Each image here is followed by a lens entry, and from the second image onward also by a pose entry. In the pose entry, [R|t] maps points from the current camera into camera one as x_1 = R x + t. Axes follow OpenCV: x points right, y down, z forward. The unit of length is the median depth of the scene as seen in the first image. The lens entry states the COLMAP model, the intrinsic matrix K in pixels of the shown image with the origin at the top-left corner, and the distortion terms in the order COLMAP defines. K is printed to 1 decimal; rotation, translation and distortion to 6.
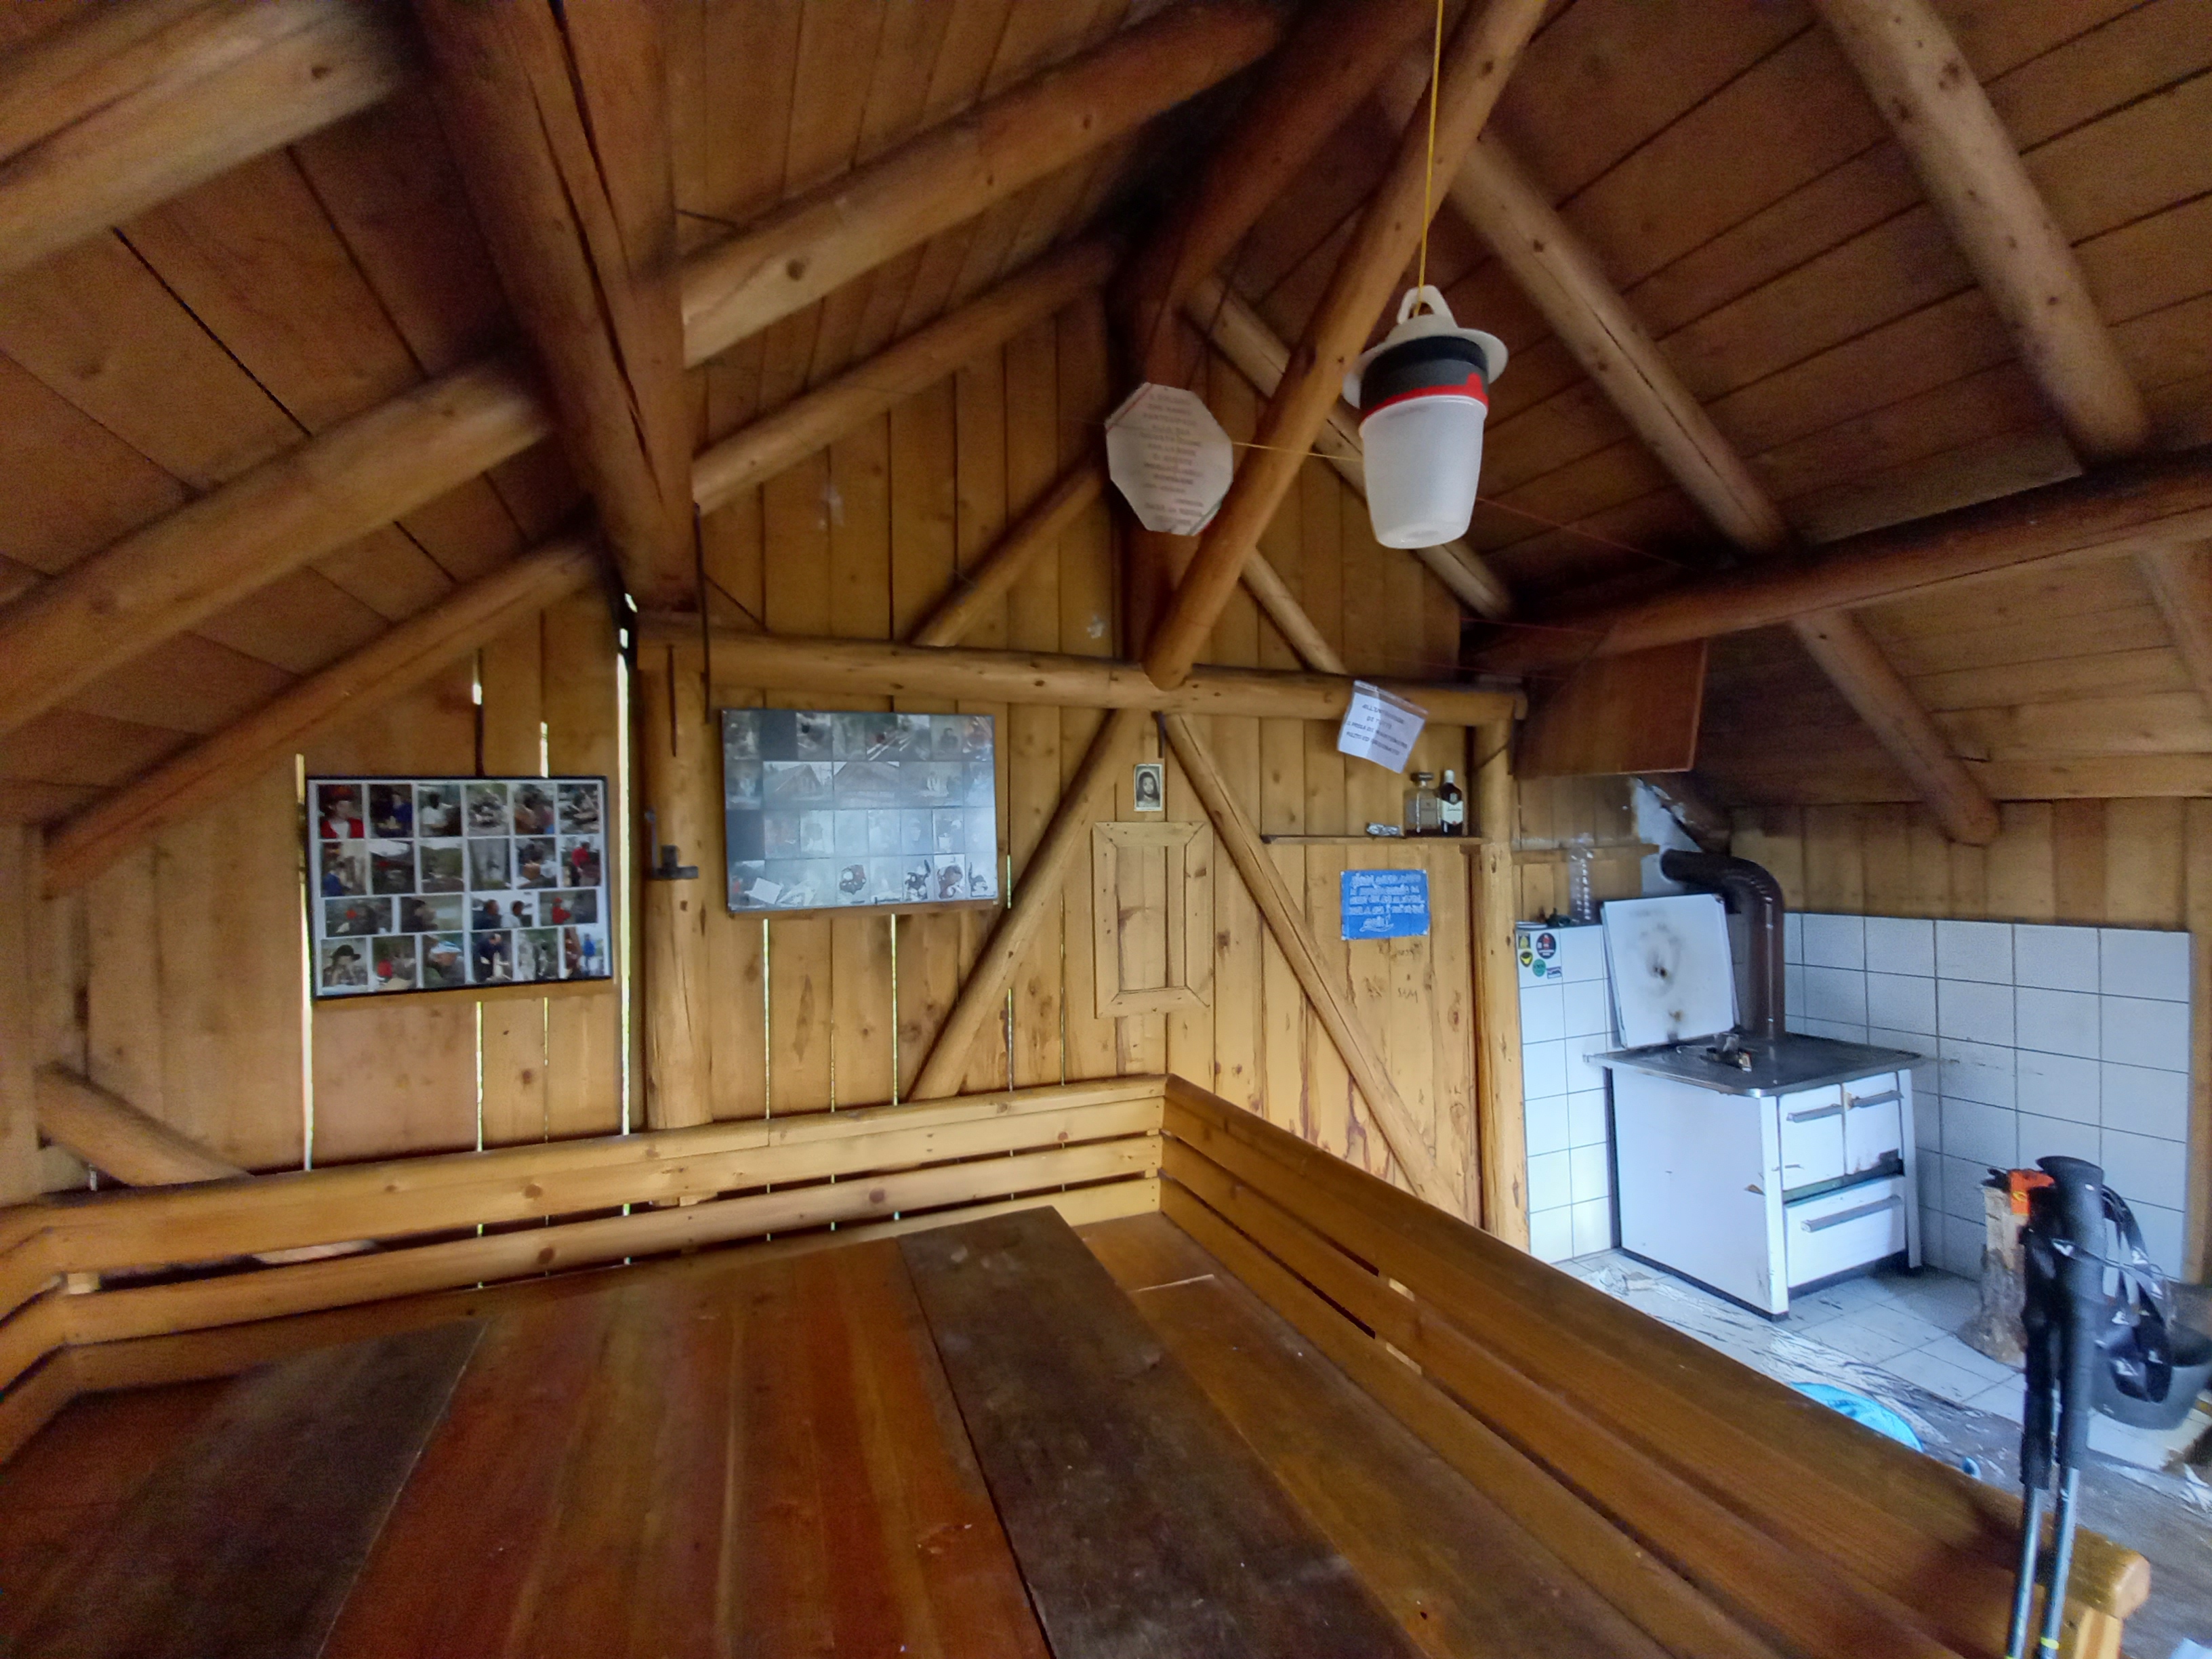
lens RADIAL K [[873.7, 0, 1106.0], [0, 873.7, 829.5], [0, 0, 1]] dist [0.008482, -0.009969]
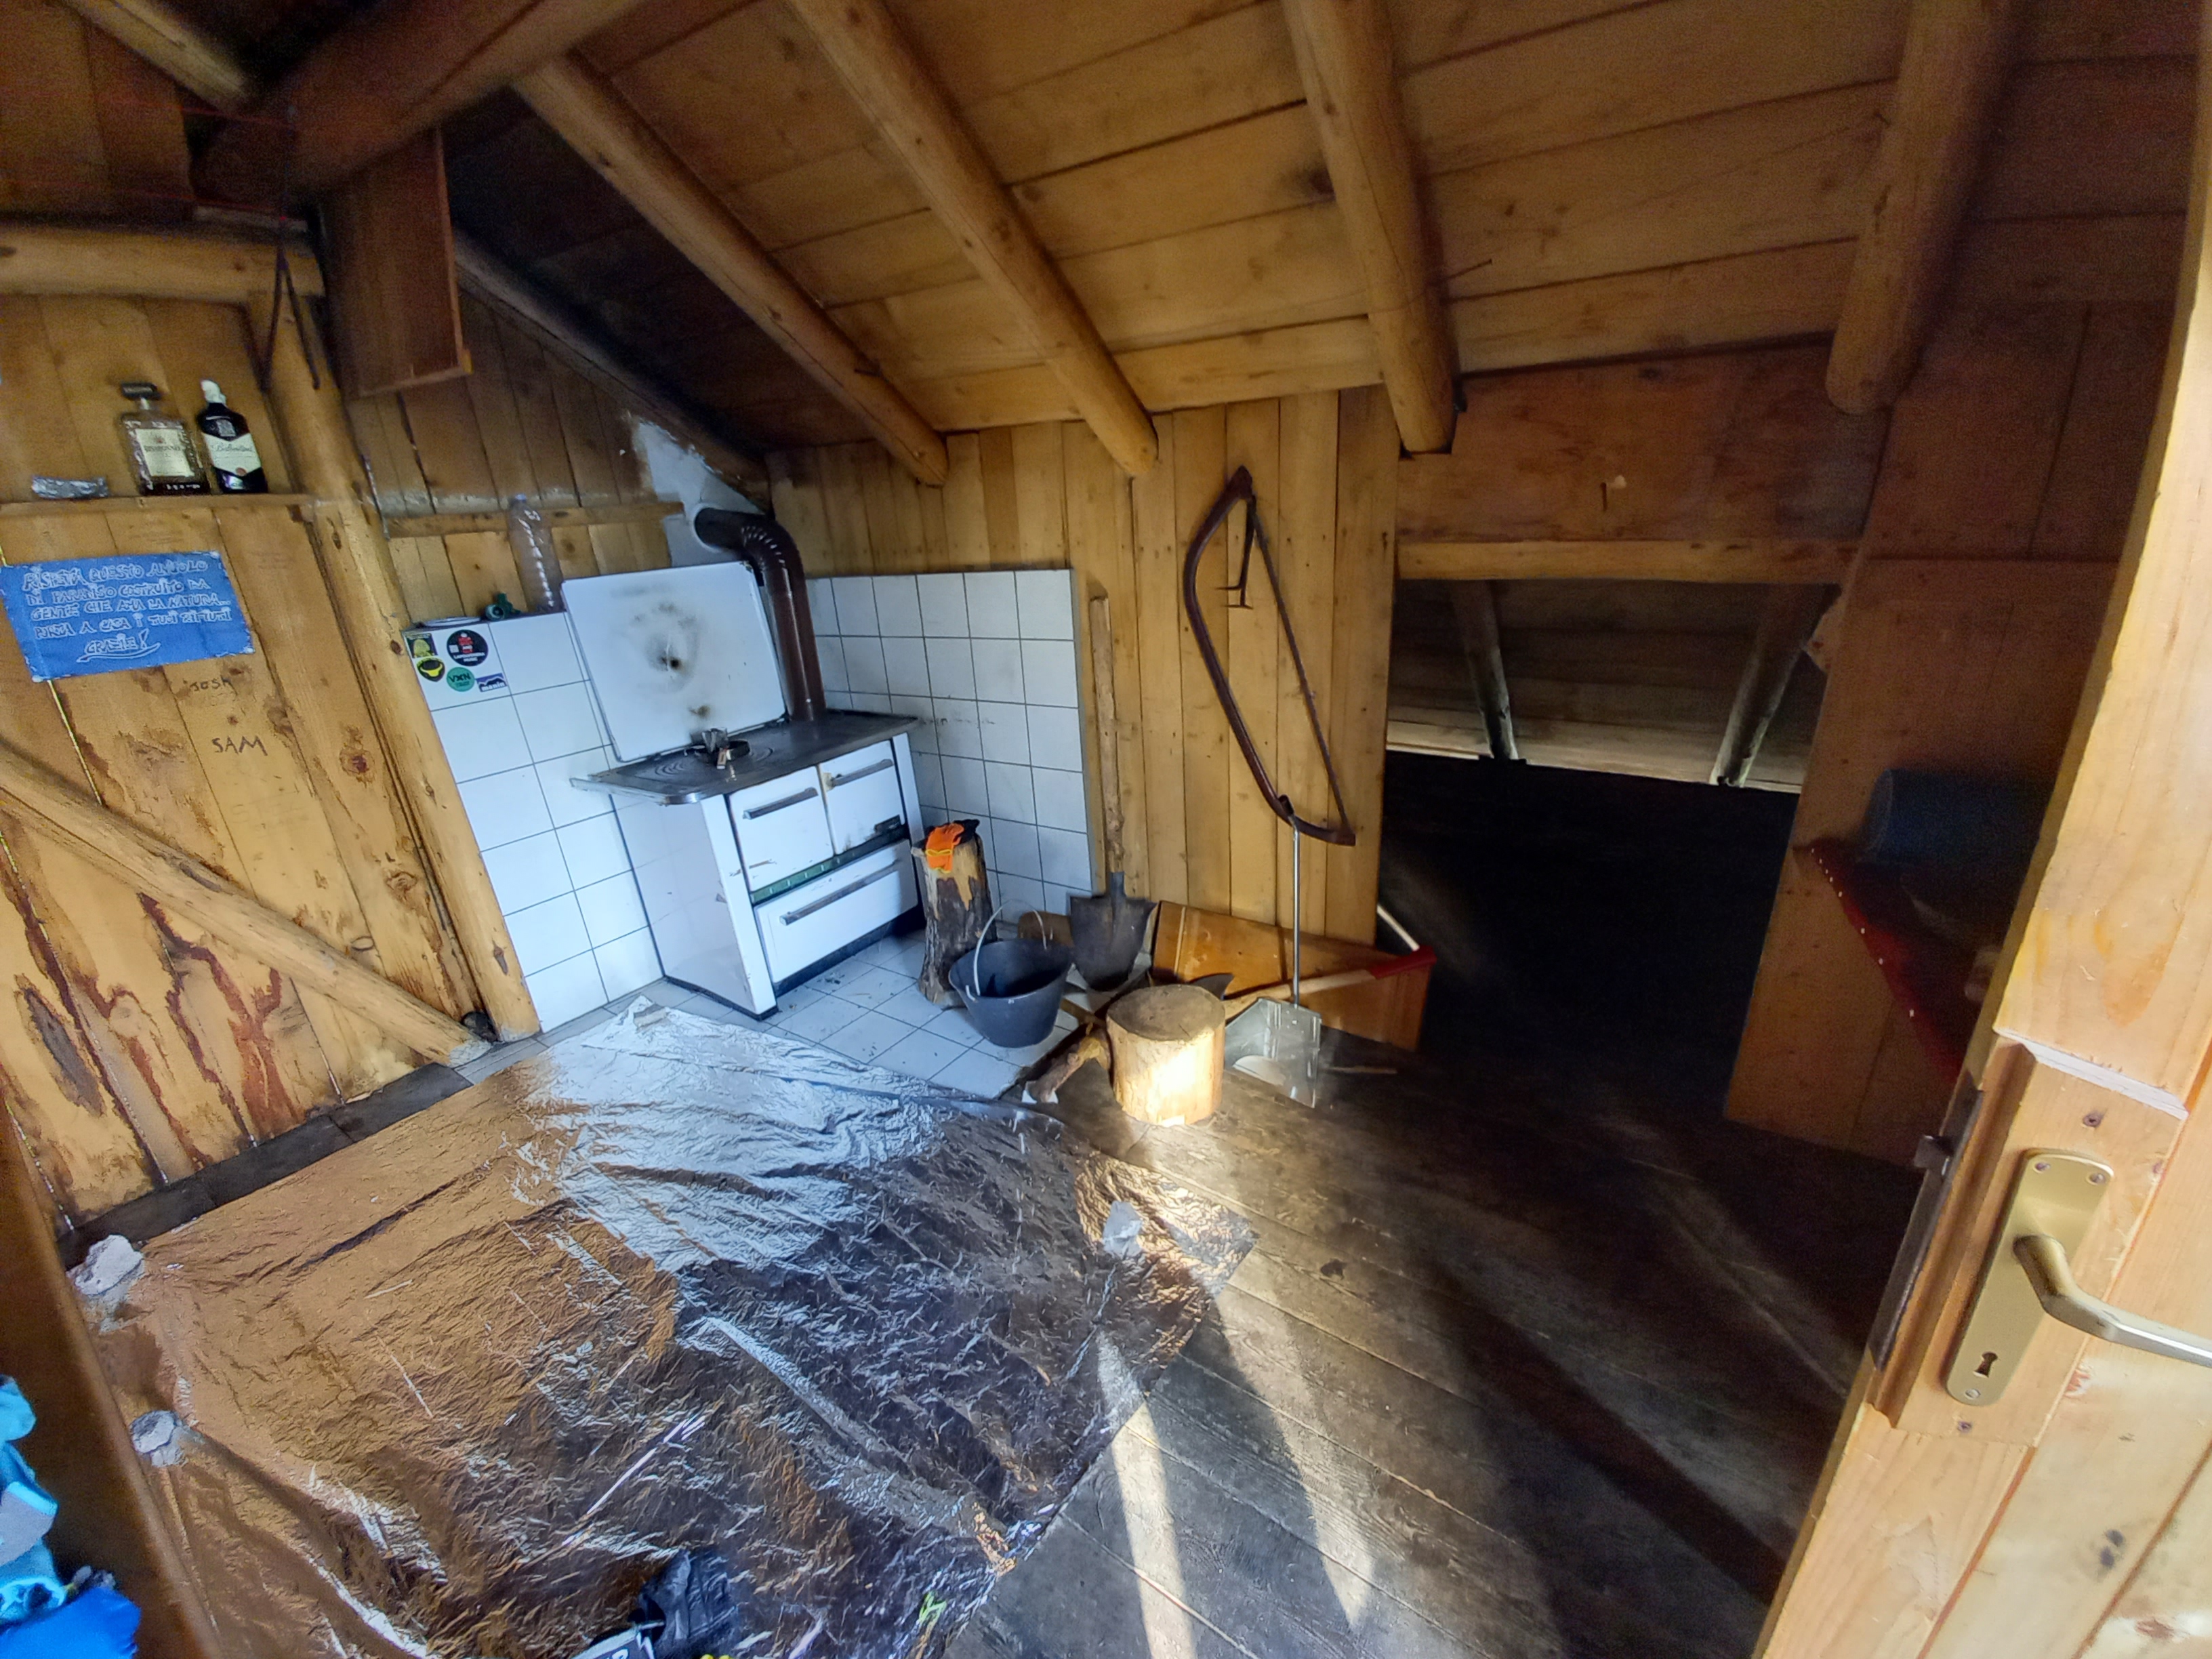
lens RADIAL K [[873.7, 0, 1106.0], [0, 873.7, 829.5], [0, 0, 1]] dist [0.008482, -0.009969]
pose [[0.812452, -0.227929, 0.536629, 0.517448], [0.033885, 0.937320, 0.346817, 0.038970], [-0.582042, -0.263588, 0.769251, 0.079286]]
